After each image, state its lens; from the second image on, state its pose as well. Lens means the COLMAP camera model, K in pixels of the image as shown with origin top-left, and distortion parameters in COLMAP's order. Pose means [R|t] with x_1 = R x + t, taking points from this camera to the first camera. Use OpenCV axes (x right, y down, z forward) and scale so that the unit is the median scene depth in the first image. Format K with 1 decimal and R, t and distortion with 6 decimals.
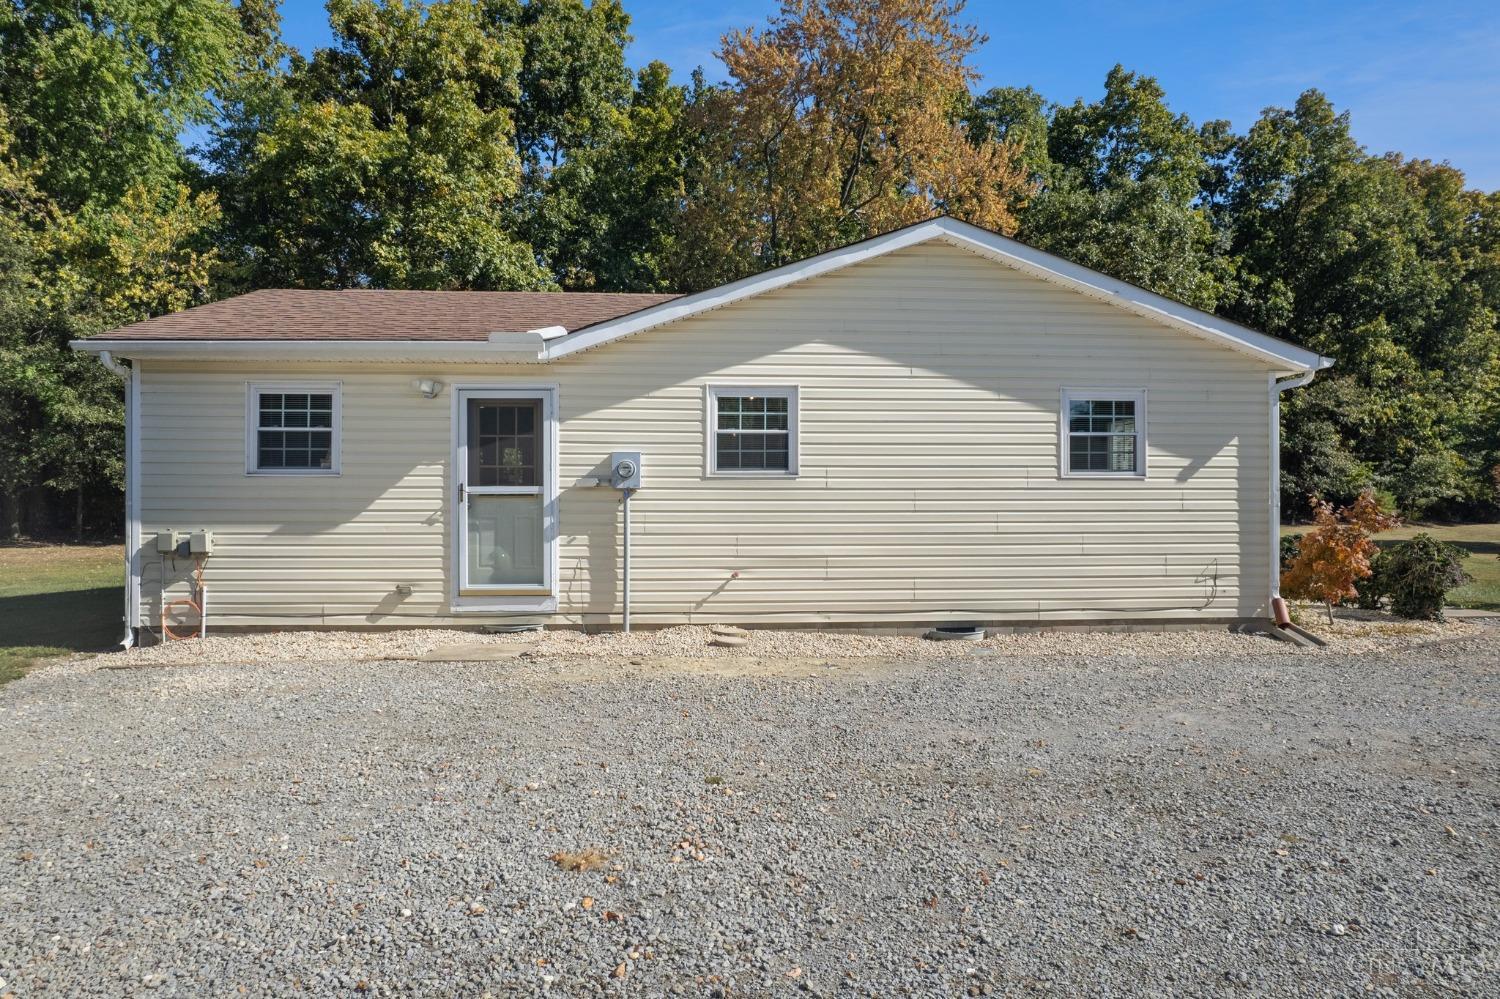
lens RADIAL K [[959.3, 0, 750.0], [0, 959.3, 499.5], [0, 0, 1]] dist [-0.071801, 0.065219]
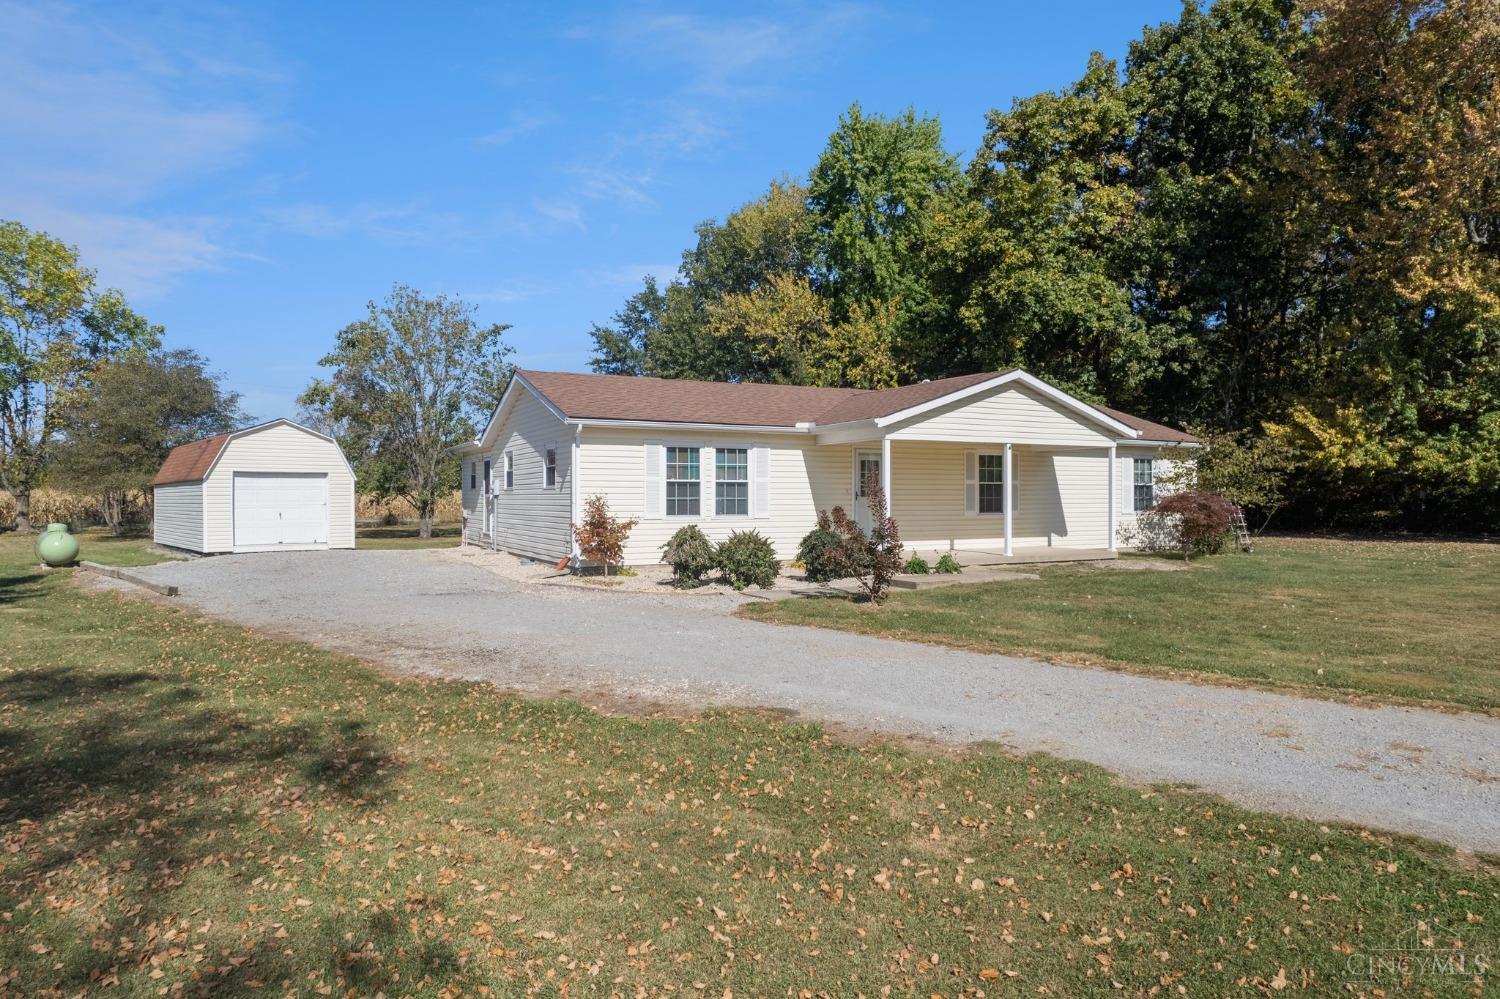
lens RADIAL K [[959.3, 0, 750.0], [0, 959.3, 499.5], [0, 0, 1]] dist [-0.071801, 0.065219]
pose [[0.392686, 0.001719, -0.919671, 0.731583], [0.000046, 0.999998, 0.001889, -0.001160], [0.919673, -0.000784, 0.392685, 0.188353]]
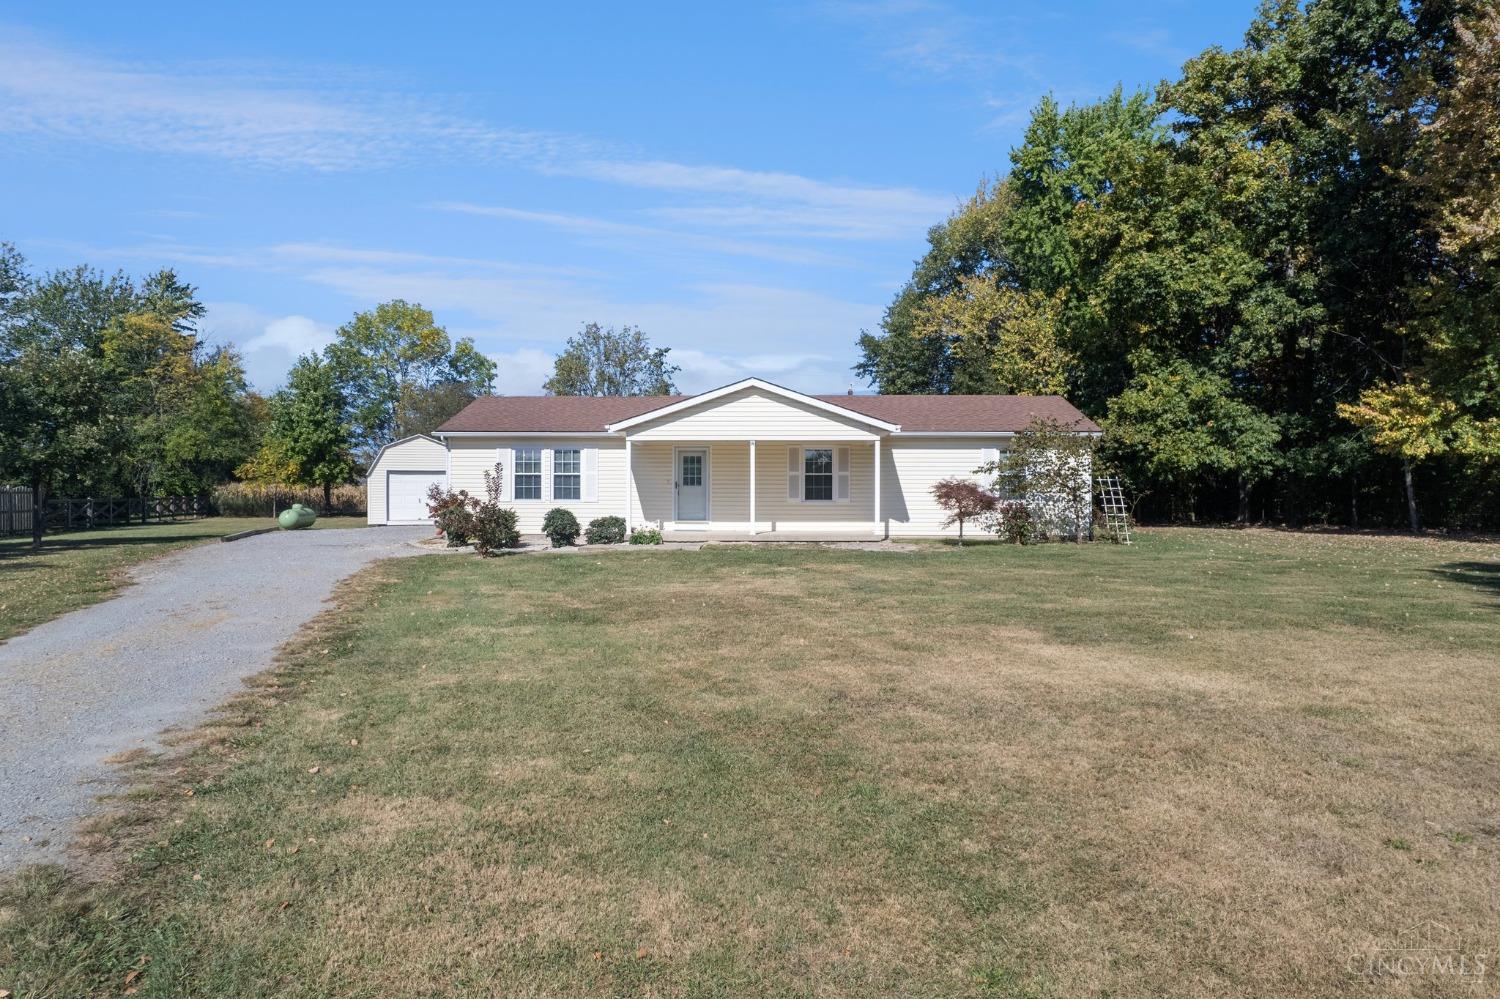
lens RADIAL K [[959.3, 0, 750.0], [0, 959.3, 499.5], [0, 0, 1]] dist [-0.071801, 0.065219]
pose [[-0.094428, 0.006516, -0.995510, 0.967531], [-0.001262, 0.999977, 0.006665, 0.004443], [0.995531, 0.001886, -0.094417, 0.650187]]
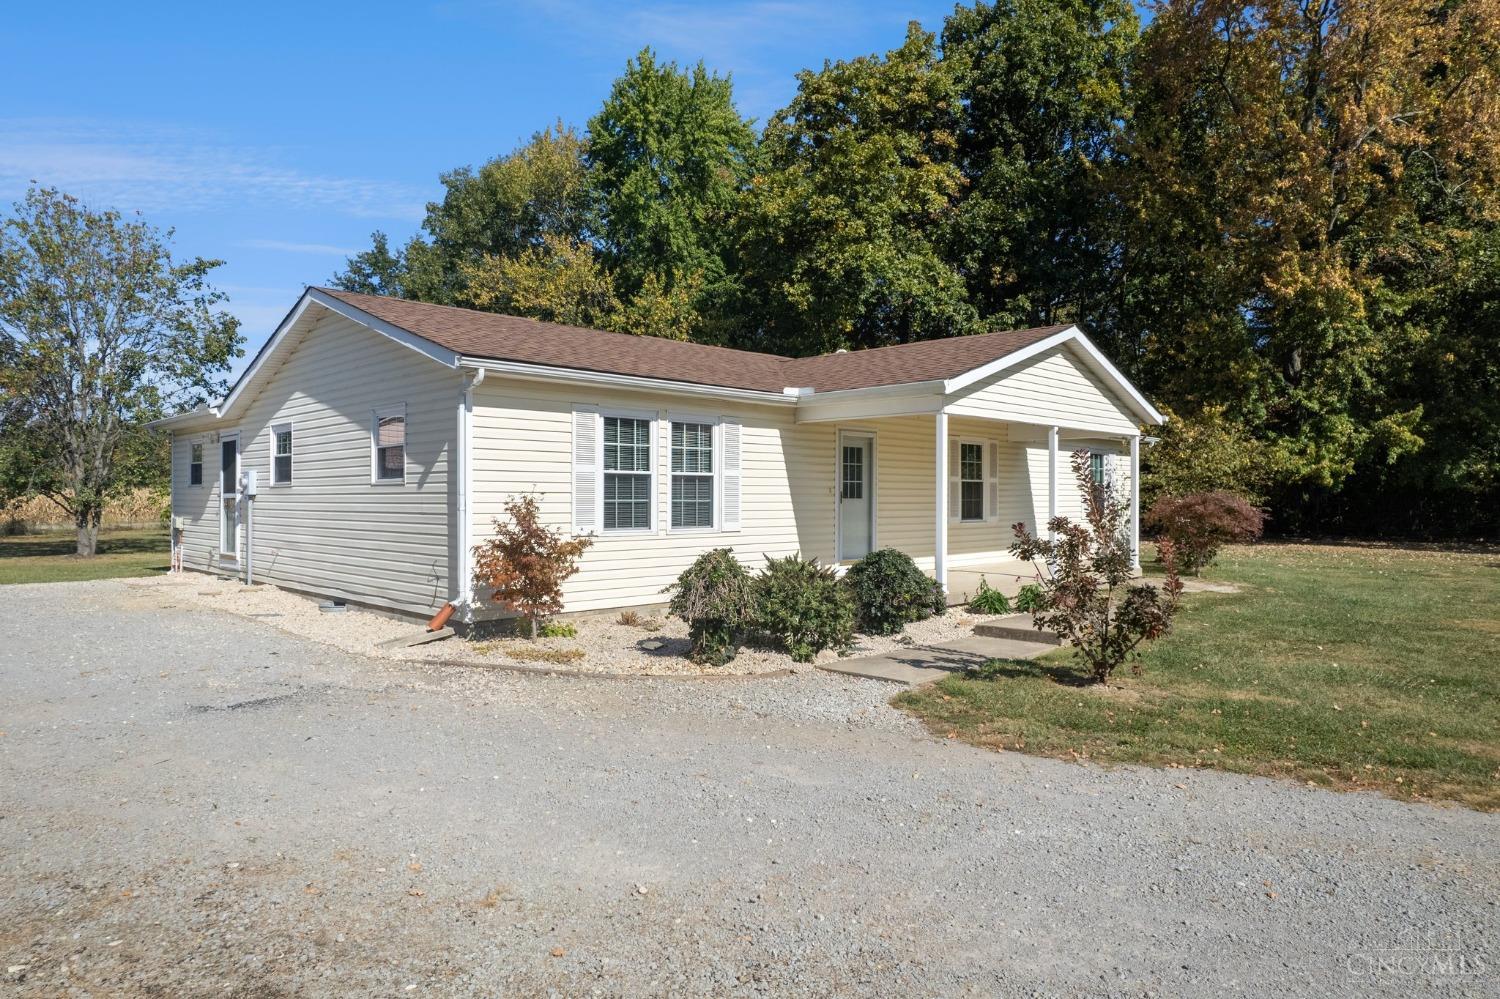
lens RADIAL K [[959.3, 0, 750.0], [0, 959.3, 499.5], [0, 0, 1]] dist [-0.071801, 0.065219]
pose [[0.658009, 0.002183, -0.753007, 0.476300], [-0.001467, 0.999998, 0.001617, -0.002053], [0.753009, 0.000041, 0.658011, 0.177744]]
